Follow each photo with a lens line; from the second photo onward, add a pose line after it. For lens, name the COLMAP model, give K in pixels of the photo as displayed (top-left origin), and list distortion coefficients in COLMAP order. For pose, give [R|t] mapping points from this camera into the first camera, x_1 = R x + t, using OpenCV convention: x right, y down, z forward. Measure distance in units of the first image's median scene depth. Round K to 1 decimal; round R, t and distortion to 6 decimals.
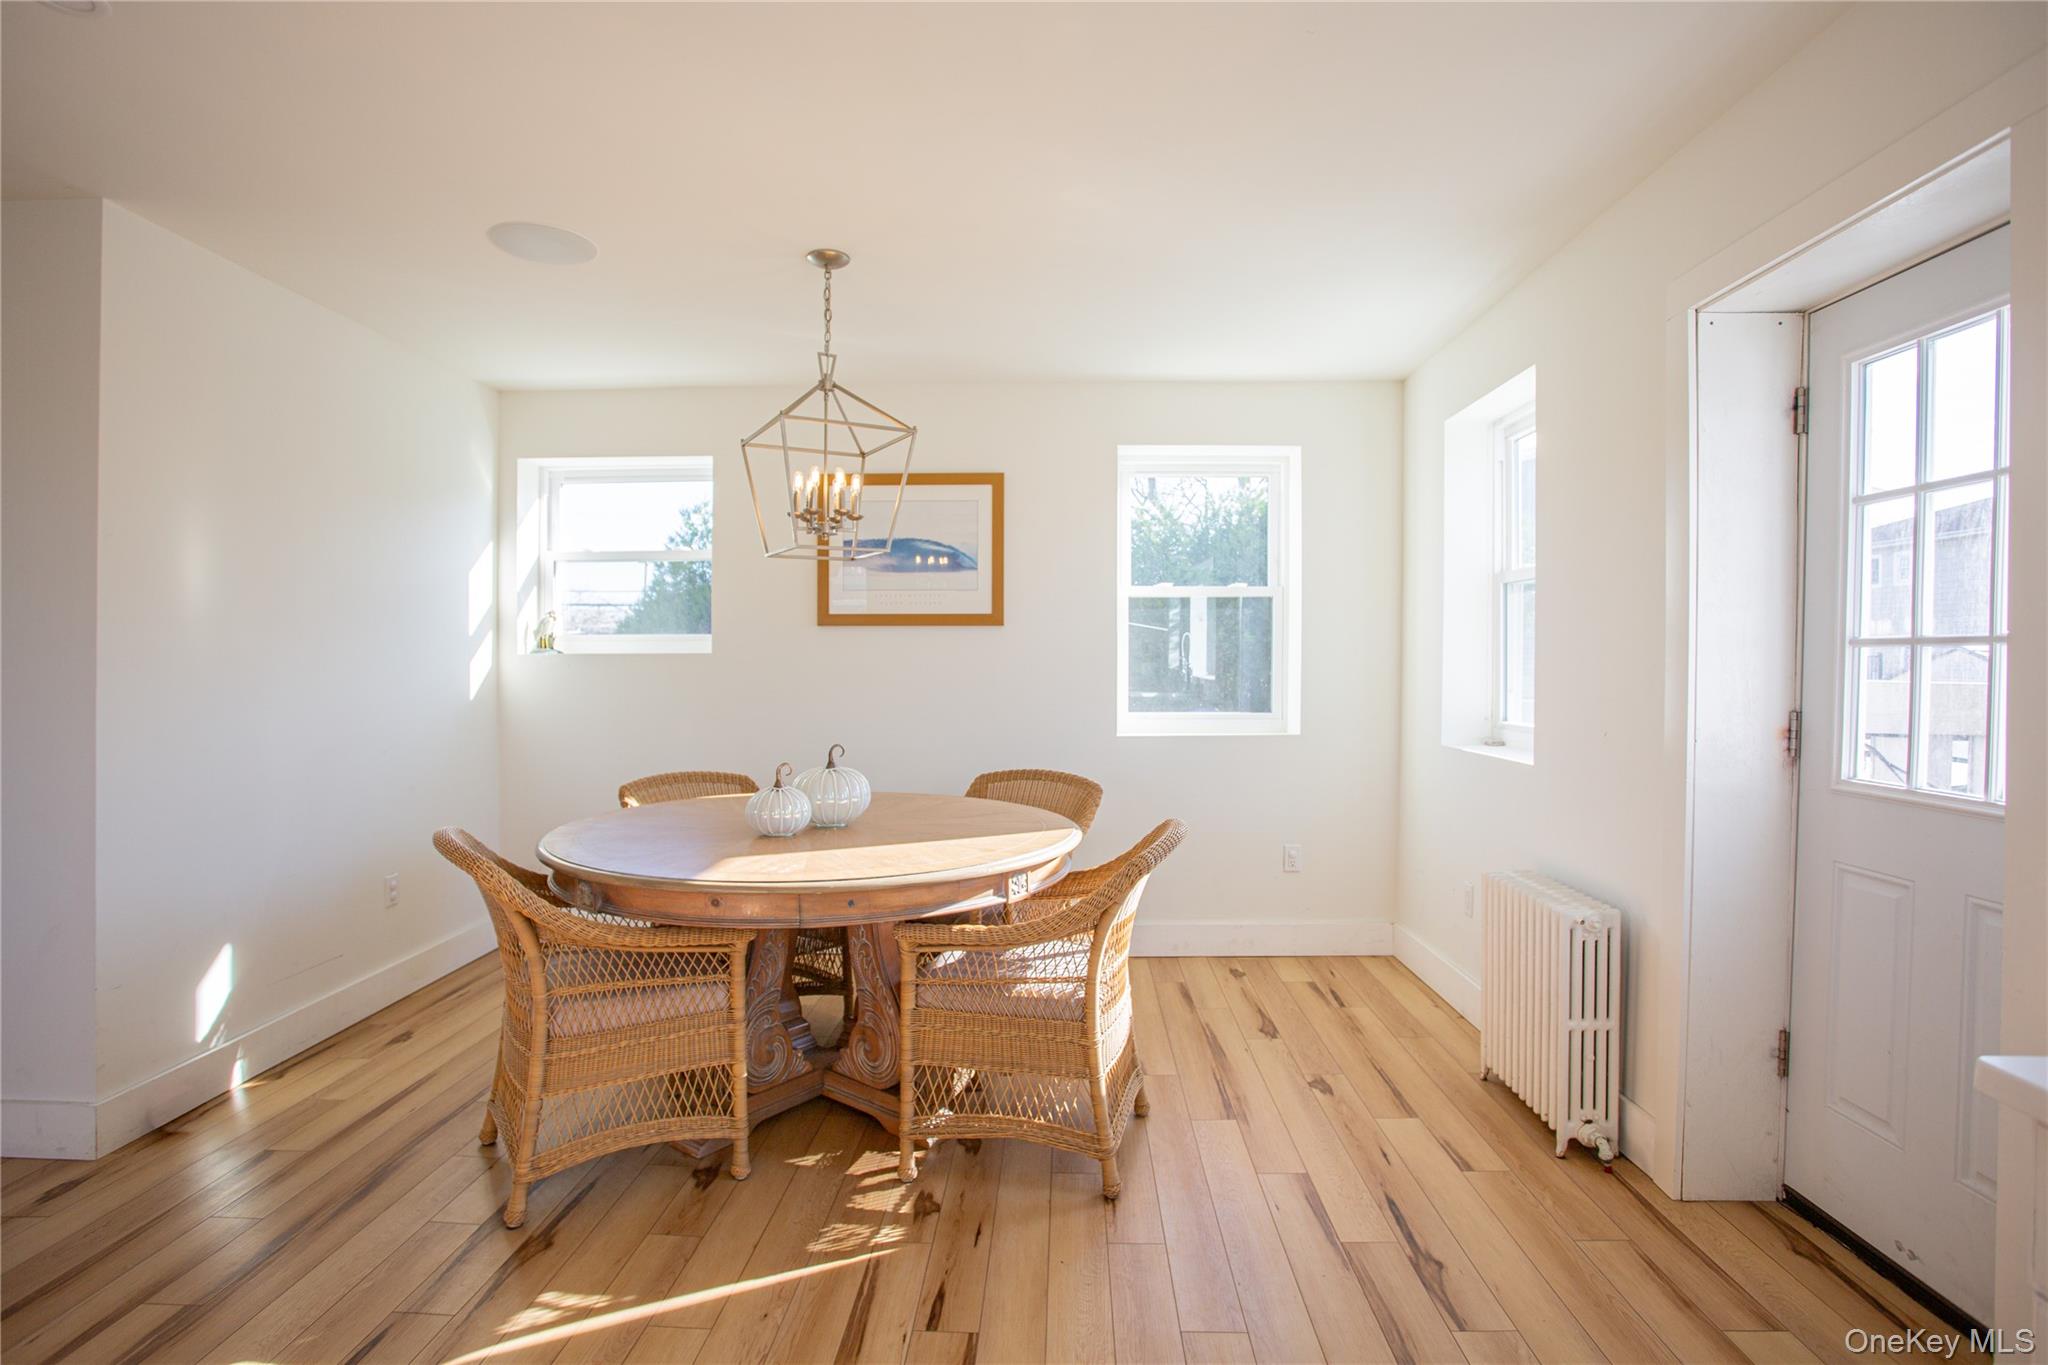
lens RADIAL K [[1030.1, 0, 1015.0], [0, 1030.1, 673.1], [0, 0, 1]] dist [-0.080282, 0.041007]
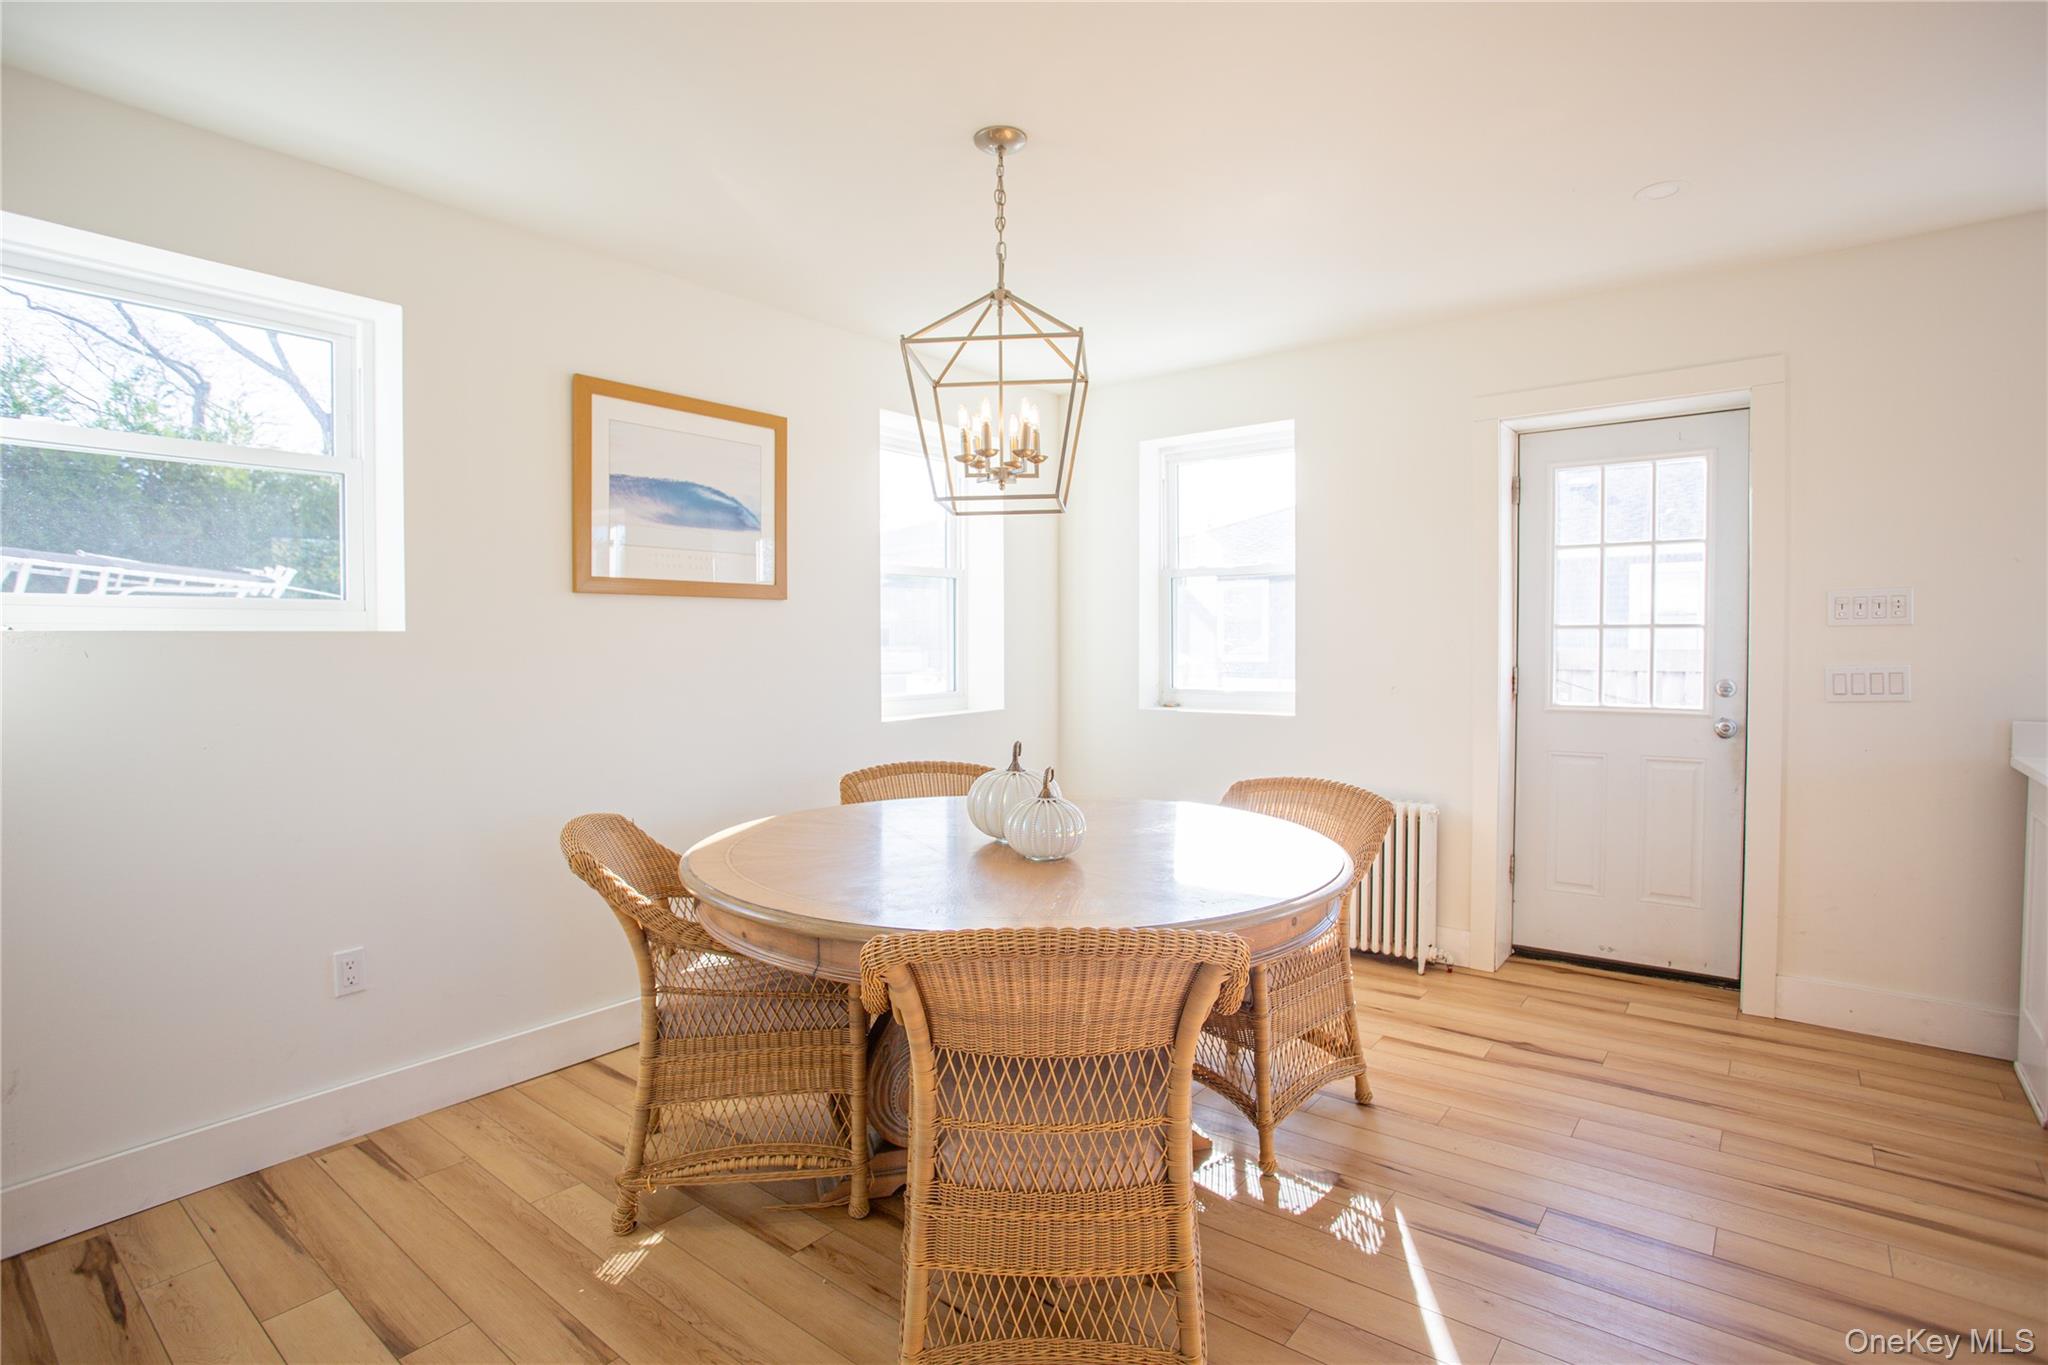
lens RADIAL K [[1007.2, 0, 1024.0], [0, 1007.2, 682.5], [0, 0, 1]] dist [-0.079065, 0.036919]
pose [[0.585419, -0.036273, 0.809919, -0.816618], [0.016252, 0.999323, 0.033008, -0.003428], [-0.810568, -0.006161, 0.585612, 0.524673]]
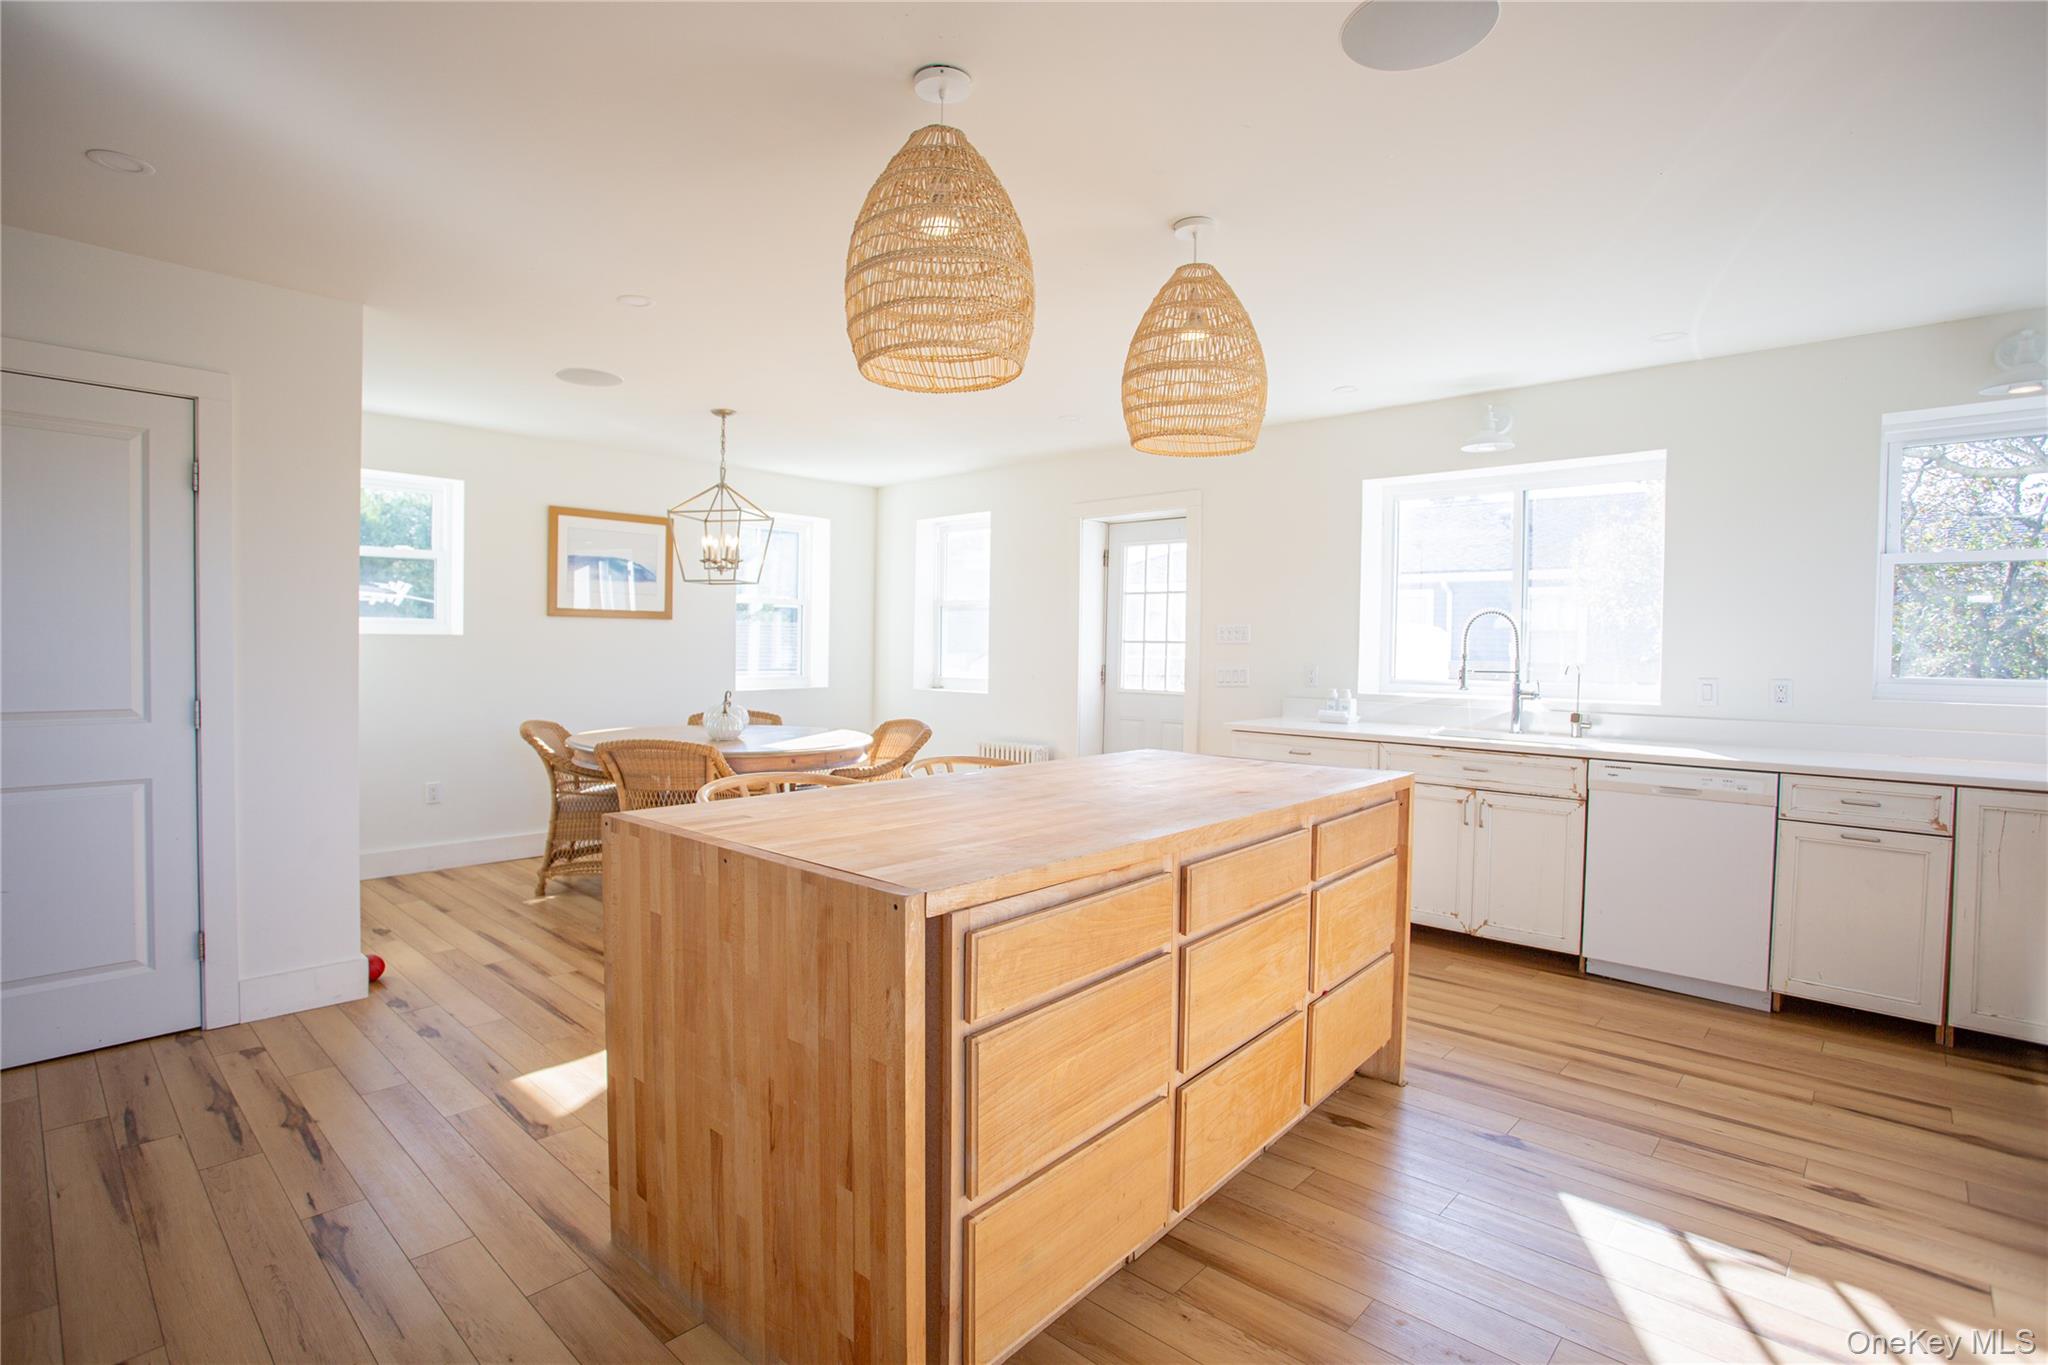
lens RADIAL K [[1007.2, 0, 1024.0], [0, 1007.2, 682.5], [0, 0, 1]] dist [-0.079065, 0.036919]
pose [[0.647785, -0.020021, 0.761560, -1.153814], [-0.002976, 0.999580, 0.028810, 0.003996], [-0.761818, -0.020929, 0.647453, -0.504263]]
